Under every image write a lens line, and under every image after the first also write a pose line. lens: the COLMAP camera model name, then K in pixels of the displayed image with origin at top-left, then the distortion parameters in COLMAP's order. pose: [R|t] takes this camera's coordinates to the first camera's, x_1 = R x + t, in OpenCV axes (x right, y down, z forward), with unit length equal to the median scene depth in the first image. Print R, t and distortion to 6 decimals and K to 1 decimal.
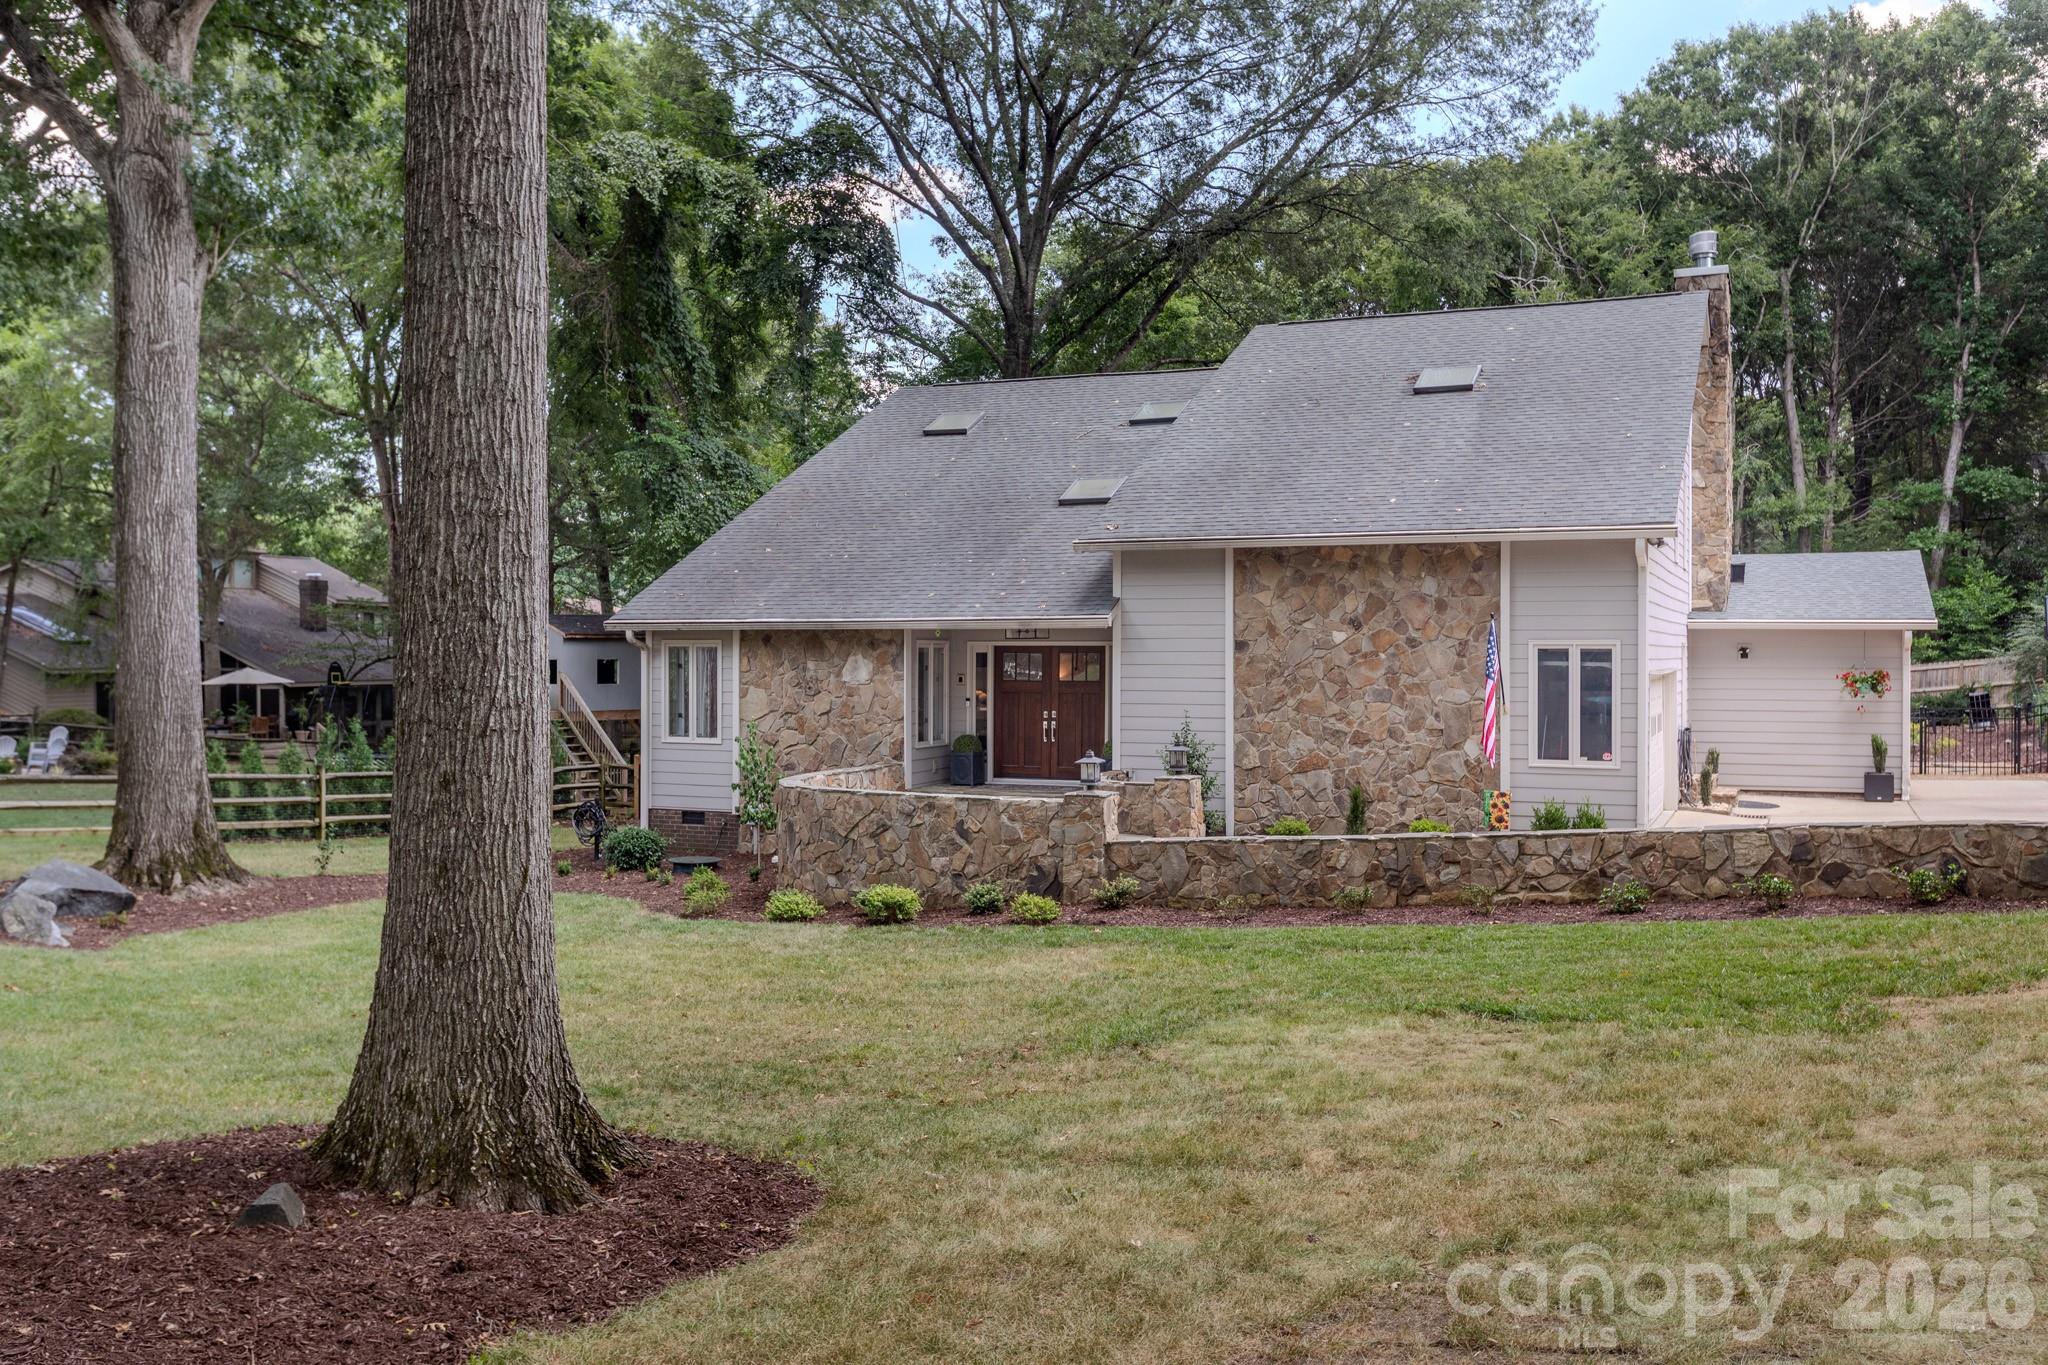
lens RADIAL K [[1853.4, 0, 1019.6], [0, 1853.4, 642.7], [0, 0, 1]] dist [-0.007623, -0.005332]
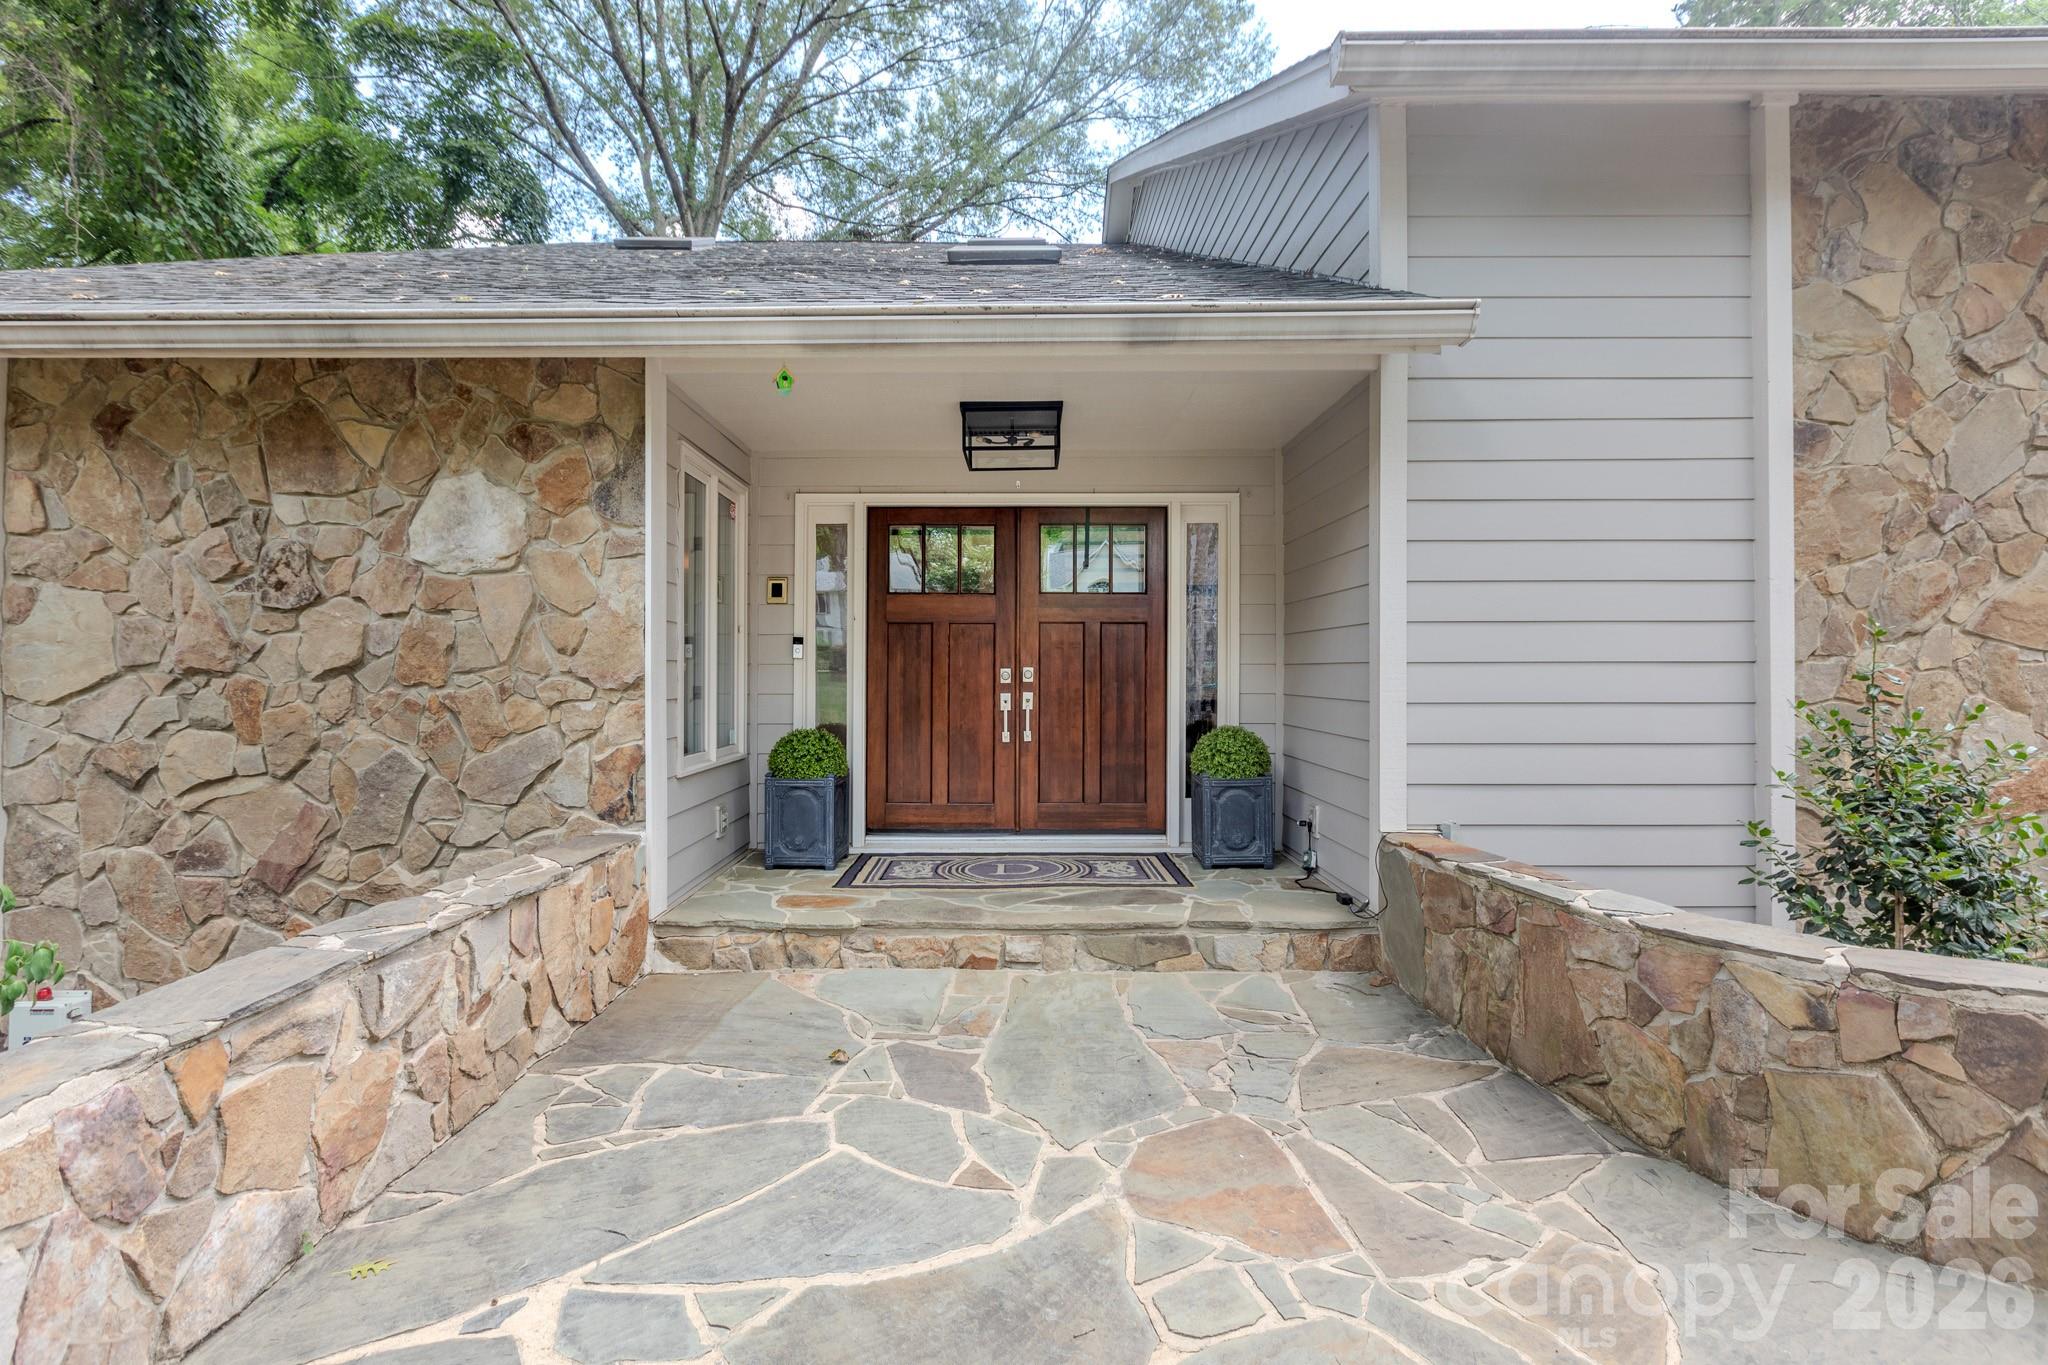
lens RADIAL K [[902.8, 0, 1008.7], [0, 902.8, 678.8], [0, 0, 1]] dist [0.001498, -0.004209]
pose [[0.914758, -0.003575, 0.403987, -0.065343], [0.001491, 0.999984, 0.005474, 0.038170], [-0.404000, -0.004405, 0.914748, 0.815781]]
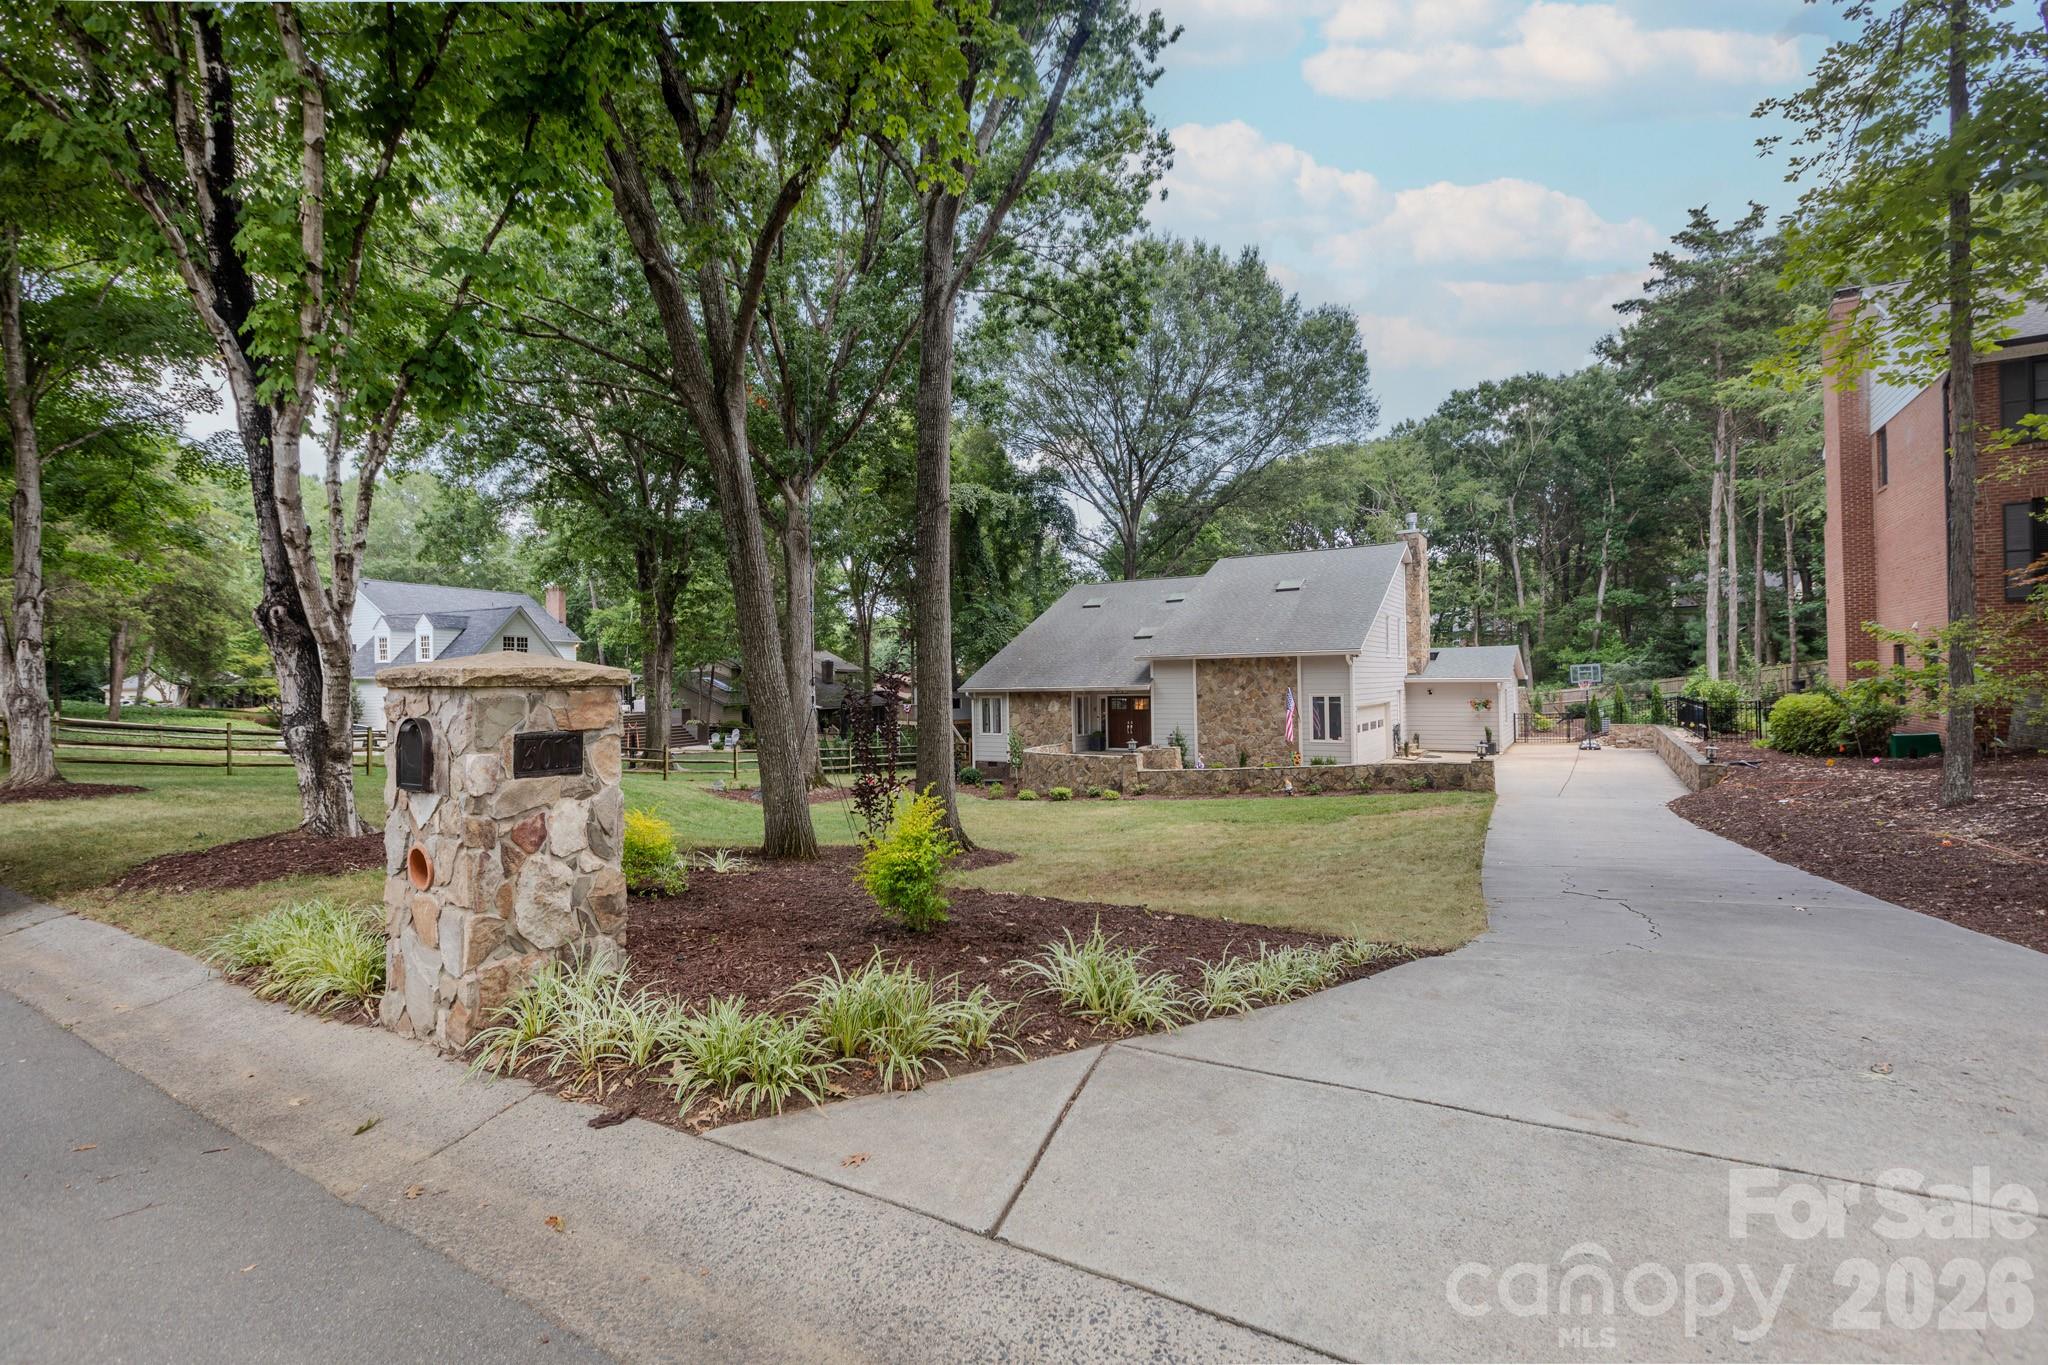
lens RADIAL K [[902.8, 0, 1008.7], [0, 902.8, 678.8], [0, 0, 1]] dist [0.001498, -0.004209]
pose [[0.987386, -0.019703, -0.157101, 0.047908], [0.019447, 0.999806, -0.003164, -0.021006], [0.157133, 0.000069, 0.987577, -0.250045]]
